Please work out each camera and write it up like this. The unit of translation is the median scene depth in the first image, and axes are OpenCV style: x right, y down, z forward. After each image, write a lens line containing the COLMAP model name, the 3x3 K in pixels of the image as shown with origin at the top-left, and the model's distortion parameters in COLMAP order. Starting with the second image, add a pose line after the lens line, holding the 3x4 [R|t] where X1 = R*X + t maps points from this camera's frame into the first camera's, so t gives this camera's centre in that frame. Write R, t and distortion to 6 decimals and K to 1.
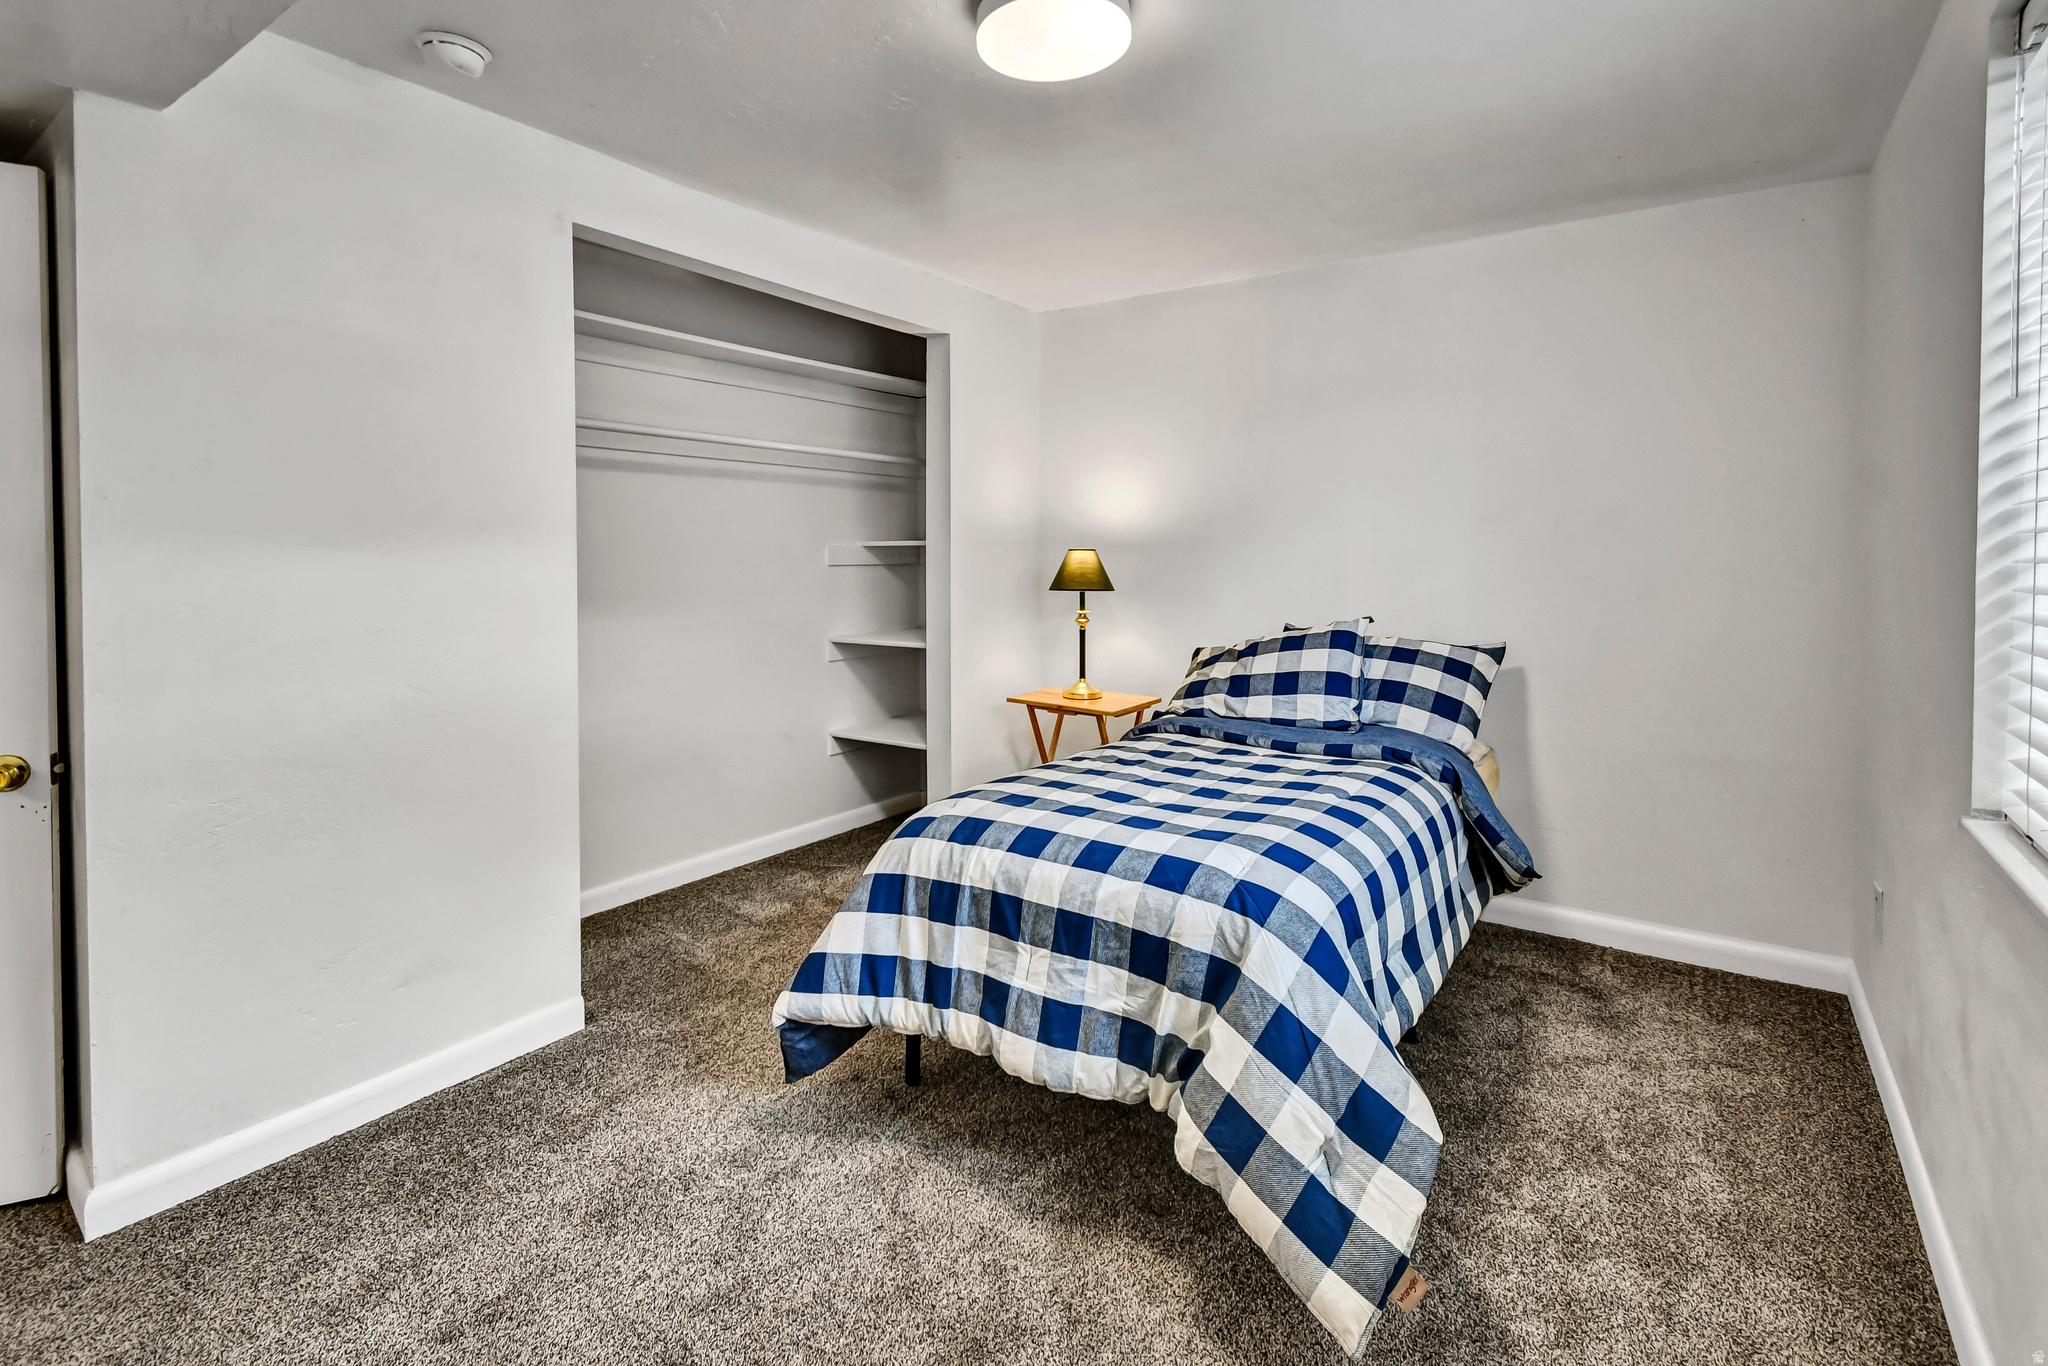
lens RADIAL K [[974.4, 0, 1026.3], [0, 974.4, 569.1], [0, 0, 1]] dist [-0.001485, -0.000369]
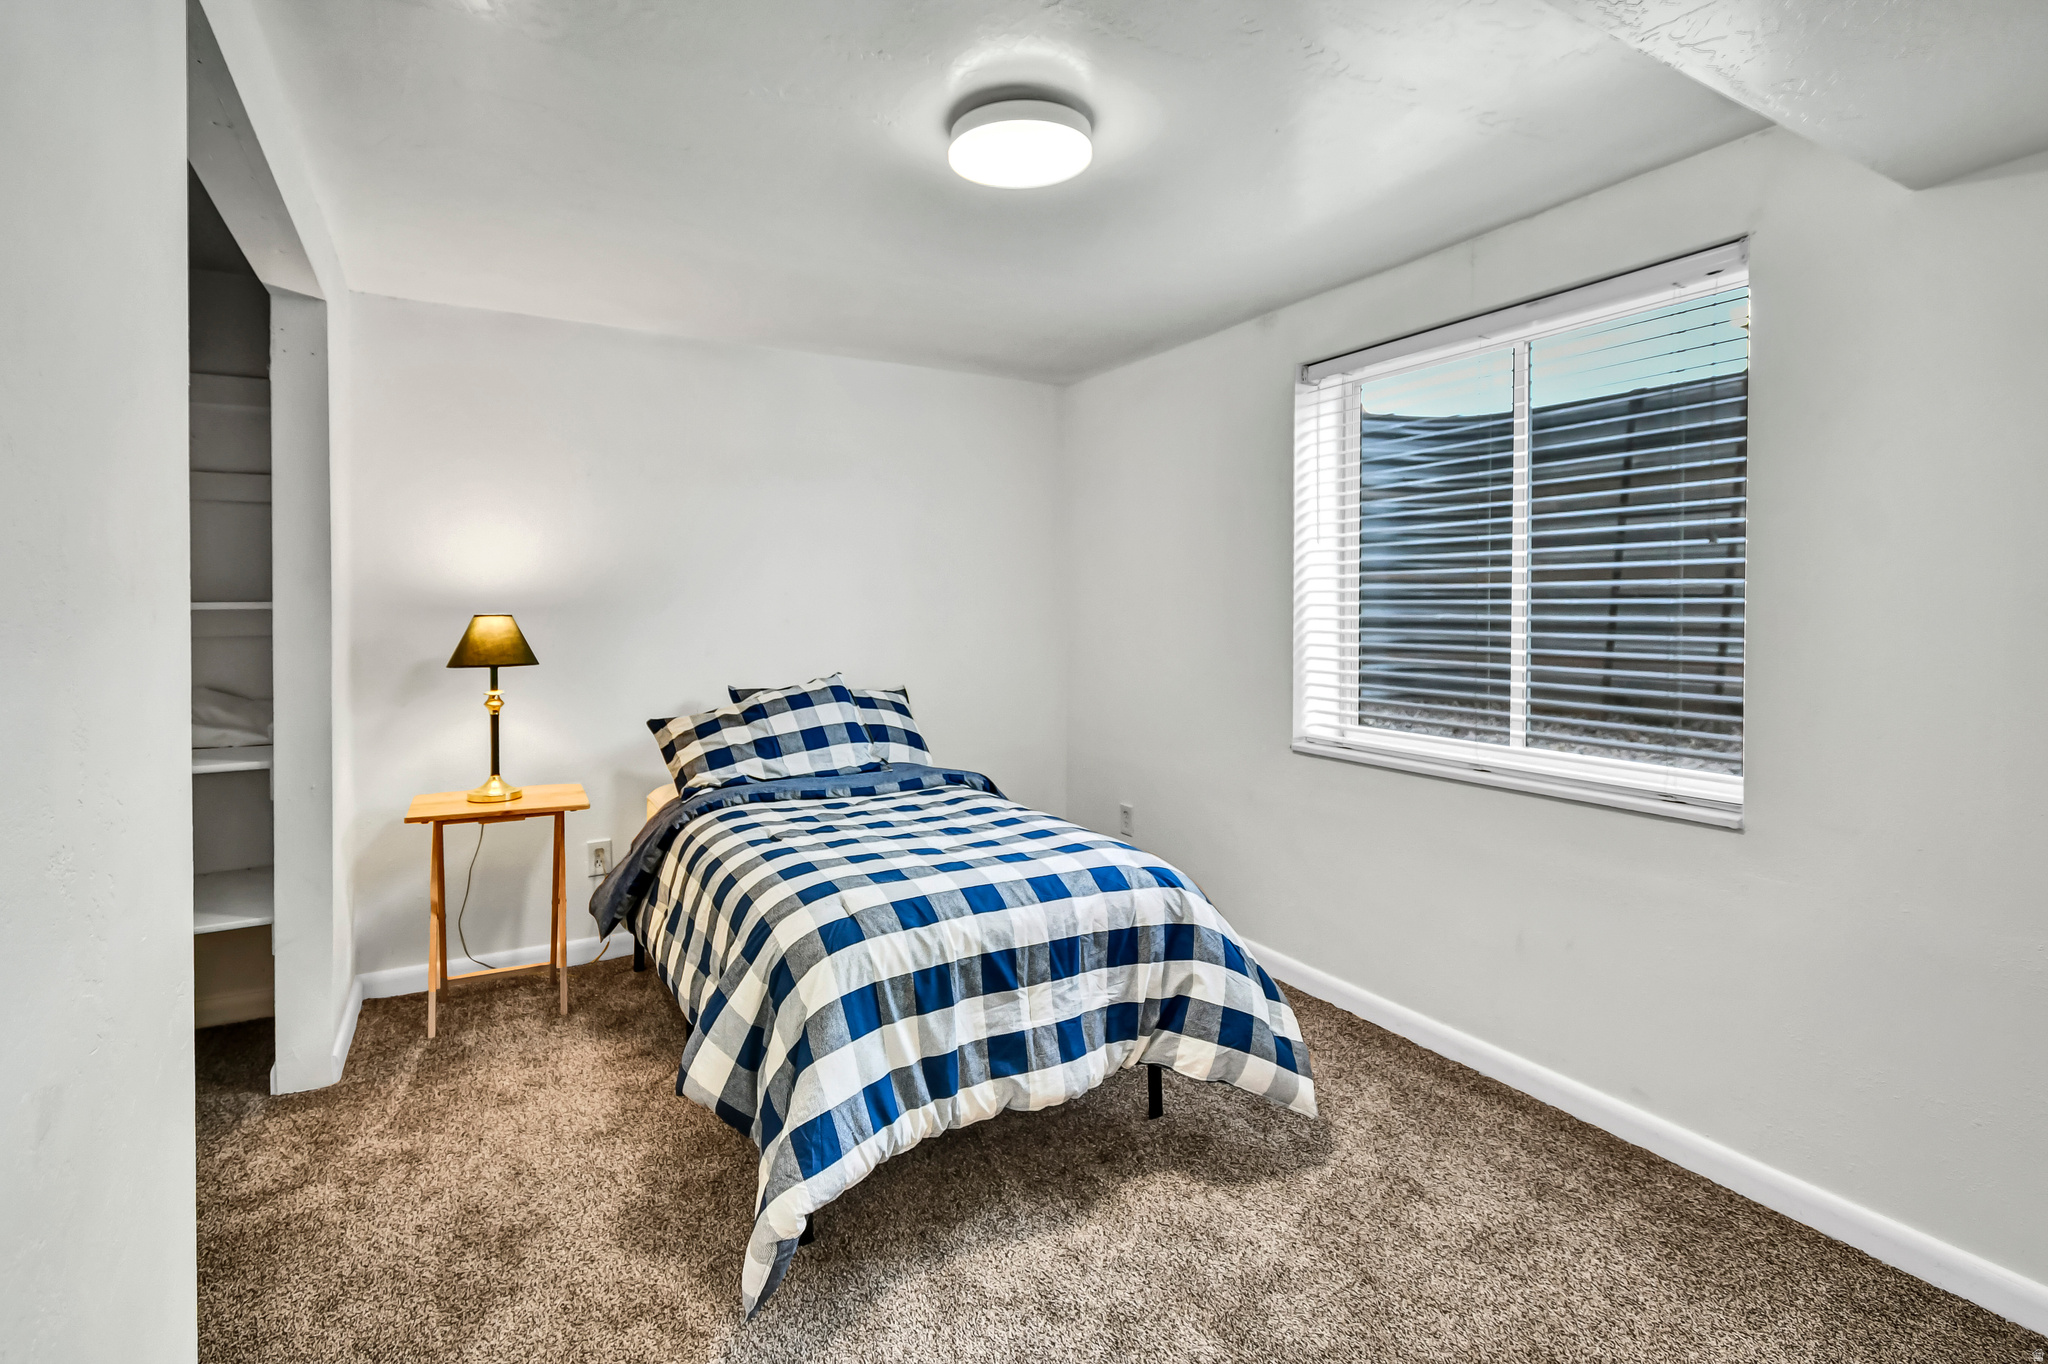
lens RADIAL K [[954.1, 0, 1012.8], [0, 954.1, 616.0], [0, 0, 1]] dist [0.001921, 0.000009]
pose [[0.431102, -0.010677, 0.902240, -0.884982], [0.019347, 0.999809, 0.002588, -0.024744], [-0.902096, 0.016340, 0.431227, 0.515302]]
